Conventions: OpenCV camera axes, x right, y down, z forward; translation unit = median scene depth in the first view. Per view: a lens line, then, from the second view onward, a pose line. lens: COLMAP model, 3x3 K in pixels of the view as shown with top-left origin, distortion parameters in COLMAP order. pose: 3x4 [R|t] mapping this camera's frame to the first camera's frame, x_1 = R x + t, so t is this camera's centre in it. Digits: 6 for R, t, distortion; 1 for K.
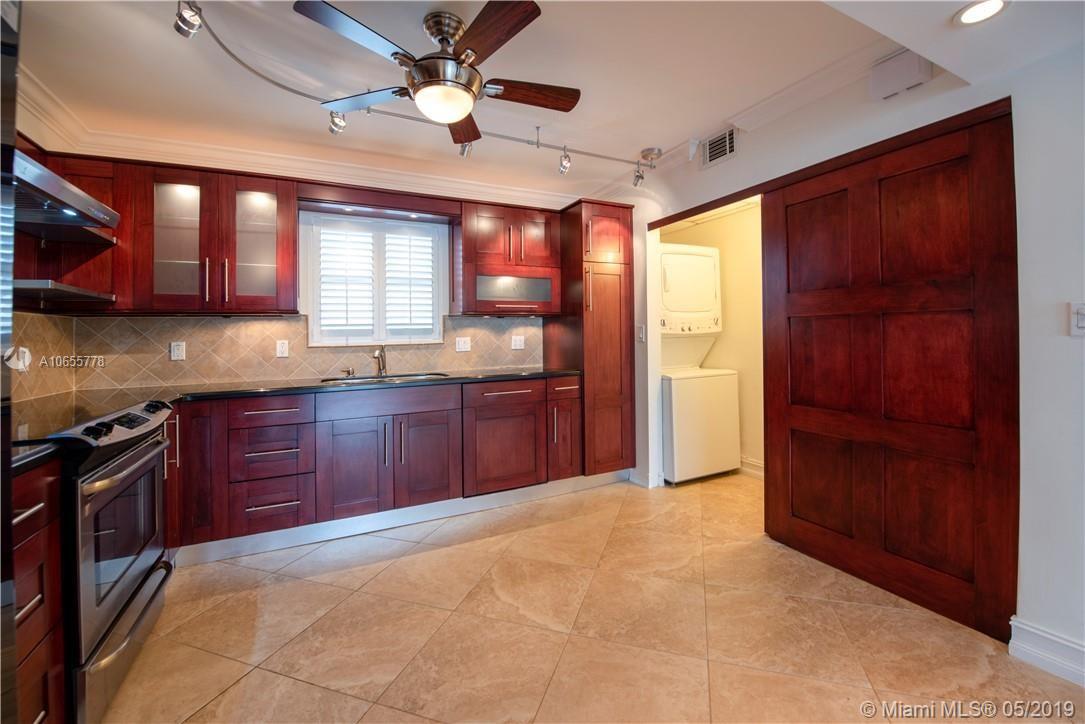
lens RADIAL K [[441.7, 0, 541.1], [0, 441.7, 336.4], [0, 0, 1]] dist [-0.018668, -0.000055]
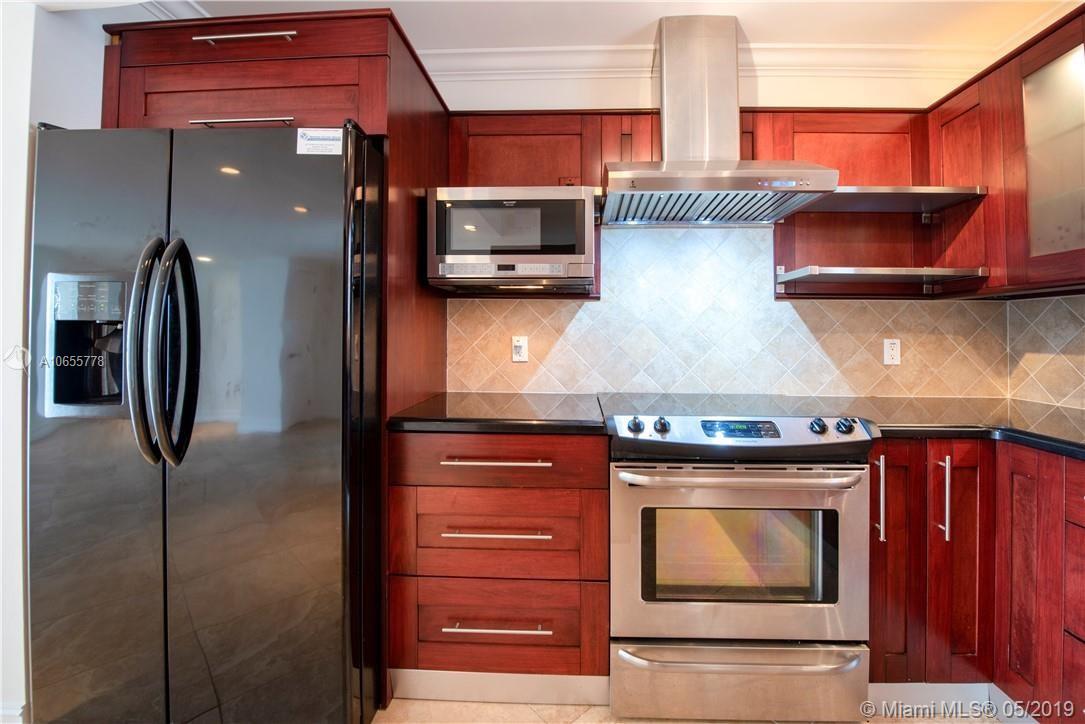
lens RADIAL K [[453.5, 0, 543.5], [0, 453.5, 325.4], [0, 0, 1]] dist [-0.021461, -0.000238]
pose [[-0.489155, -0.000033, -0.872197, -0.009985], [0.001531, 0.999998, -0.000896, -0.002081], [0.872195, -0.001773, -0.489155, 0.605193]]
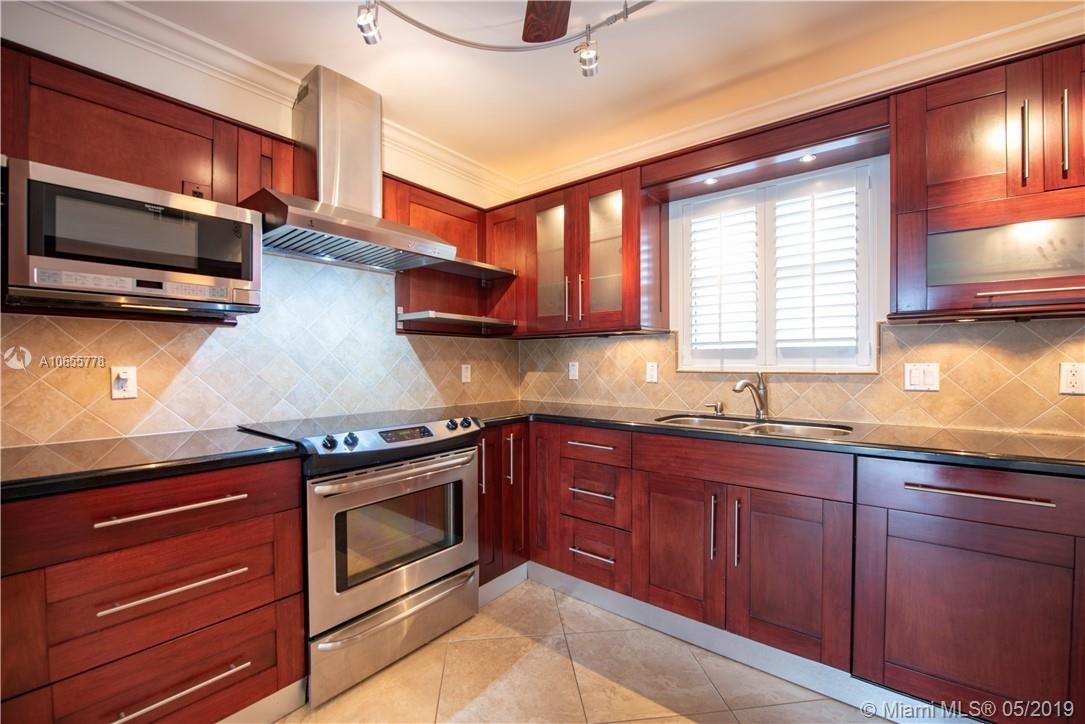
lens RADIAL K [[466.2, 0, 550.6], [0, 466.2, 365.4], [0, 0, 1]] dist [-0.020192, -0.000232]
pose [[0.435444, 0.024512, -0.899882, 0.140427], [-0.007812, 0.999694, 0.023450, -0.004848], [0.900182, -0.003181, 0.435502, 0.451803]]
